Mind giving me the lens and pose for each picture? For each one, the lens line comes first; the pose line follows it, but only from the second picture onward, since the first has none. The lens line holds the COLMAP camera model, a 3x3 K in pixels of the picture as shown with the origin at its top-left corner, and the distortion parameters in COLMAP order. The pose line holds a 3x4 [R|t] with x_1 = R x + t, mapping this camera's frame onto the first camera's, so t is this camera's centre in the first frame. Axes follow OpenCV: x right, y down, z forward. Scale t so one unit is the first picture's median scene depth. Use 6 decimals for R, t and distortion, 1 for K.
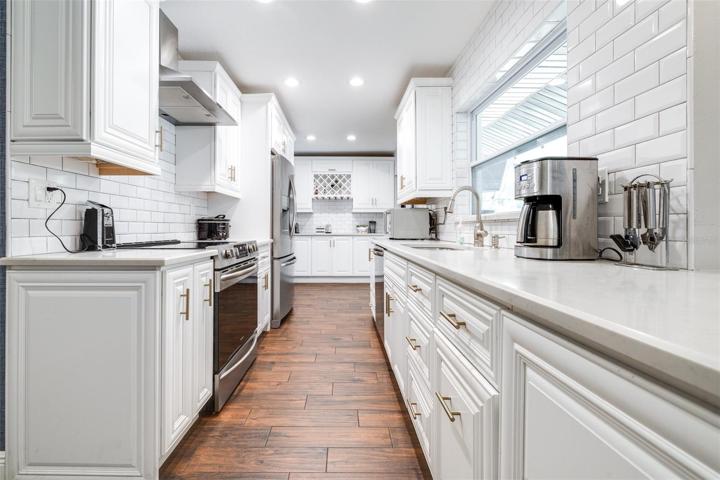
lens RADIAL K [[305.6, 0, 352.3], [0, 305.6, 231.1], [0, 0, 1]] dist [-0.001403, 0.000263]
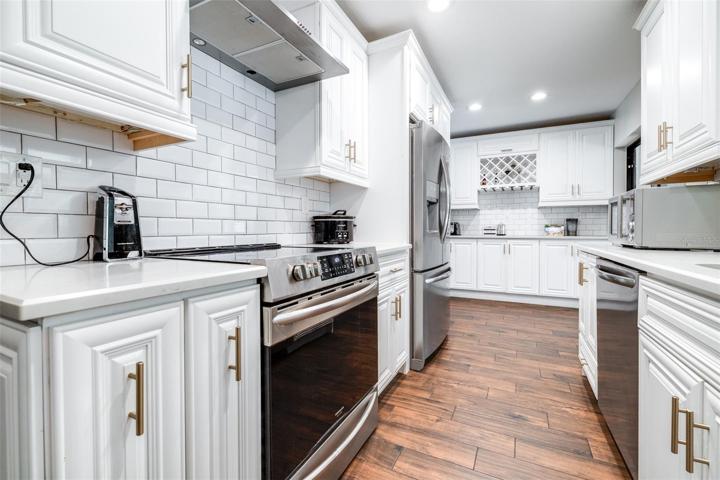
lens RADIAL K [[305.6, 0, 352.3], [0, 305.6, 231.1], [0, 0, 1]] dist [-0.001403, 0.000263]
pose [[0.861158, -0.000903, -0.508337, -0.025059], [-0.001926, 0.999985, -0.005038, 0.001096], [0.508334, 0.005317, 0.861144, 0.346437]]
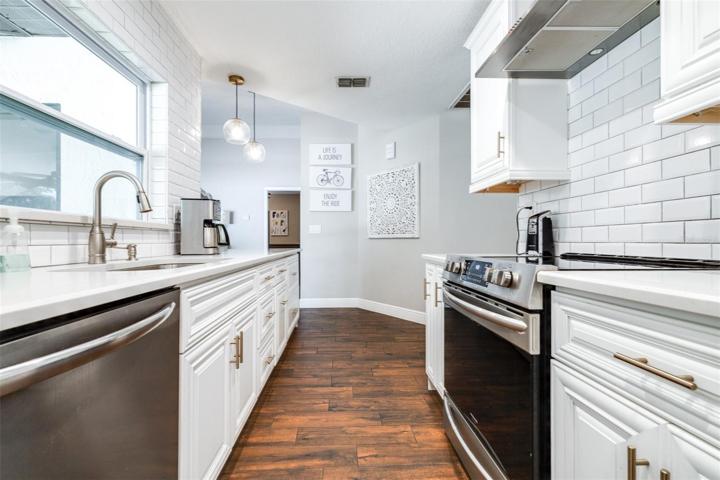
lens RADIAL K [[305.6, 0, 352.3], [0, 305.6, 231.1], [0, 0, 1]] dist [-0.001403, 0.000263]
pose [[-0.999982, 0.002151, -0.005562, -0.076366], [0.002283, 0.999714, -0.023790, -0.001039], [0.005509, -0.023802, -0.999702, 1.002656]]
